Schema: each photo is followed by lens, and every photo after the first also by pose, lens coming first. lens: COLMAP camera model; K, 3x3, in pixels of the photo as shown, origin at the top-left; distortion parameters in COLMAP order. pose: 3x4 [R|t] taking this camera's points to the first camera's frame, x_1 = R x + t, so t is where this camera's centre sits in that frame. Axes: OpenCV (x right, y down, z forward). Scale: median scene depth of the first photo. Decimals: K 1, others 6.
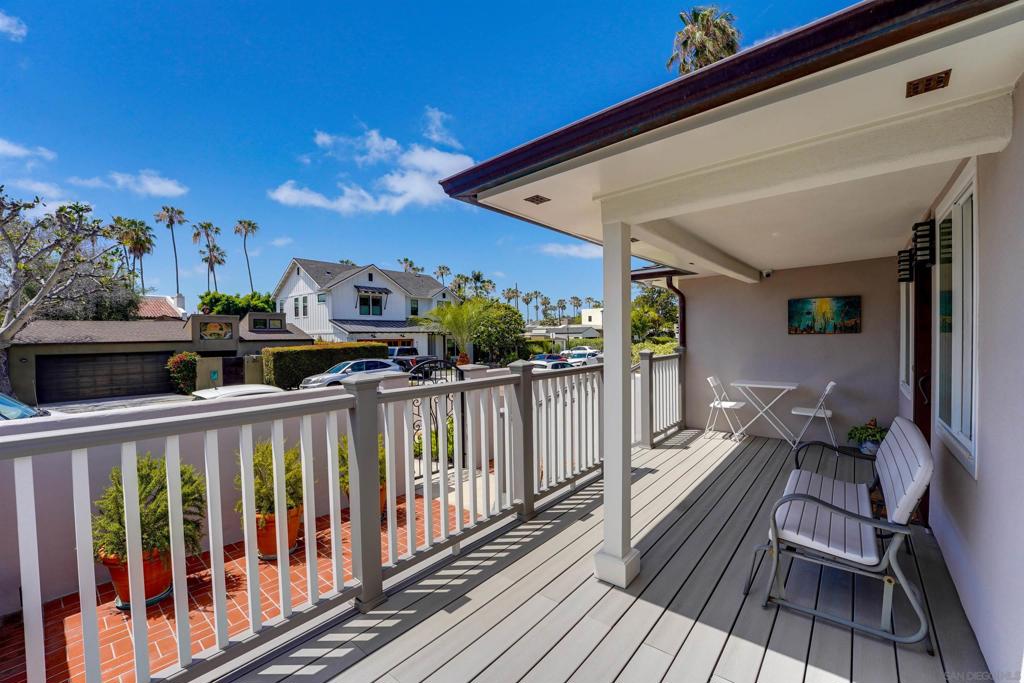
lens RADIAL K [[417.5, 0, 508.4], [0, 417.5, 344.1], [0, 0, 1]] dist [-0.029826, 0.004588]
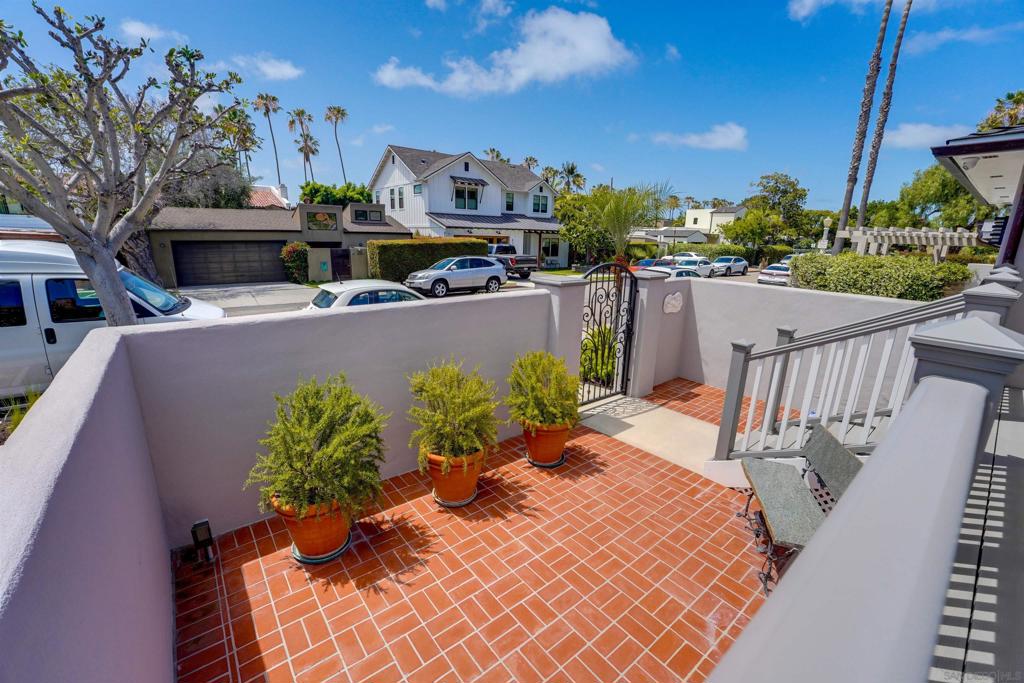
lens RADIAL K [[417.5, 0, 508.4], [0, 417.5, 344.1], [0, 0, 1]] dist [-0.029826, 0.004588]
pose [[0.981225, 0.081551, -0.174777, -0.063808], [-0.038564, 0.970865, 0.236502, 0.002193], [0.188972, -0.225321, 0.955782, 0.056007]]
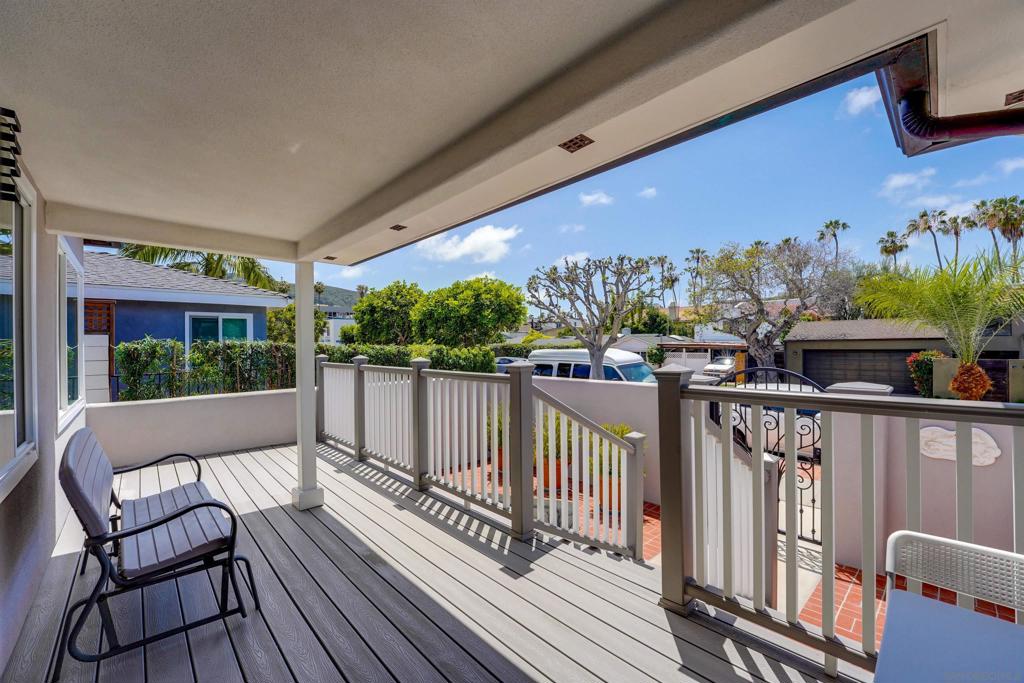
lens RADIAL K [[406.7, 0, 516.5], [0, 406.7, 380.6], [0, 0, 1]] dist [-0.000179, 0.000028]
pose [[-0.106425, 0.104668, -0.988796, 0.154376], [-0.005654, 0.994364, 0.105866, -0.003939], [0.994305, 0.016858, -0.105234, 0.185018]]
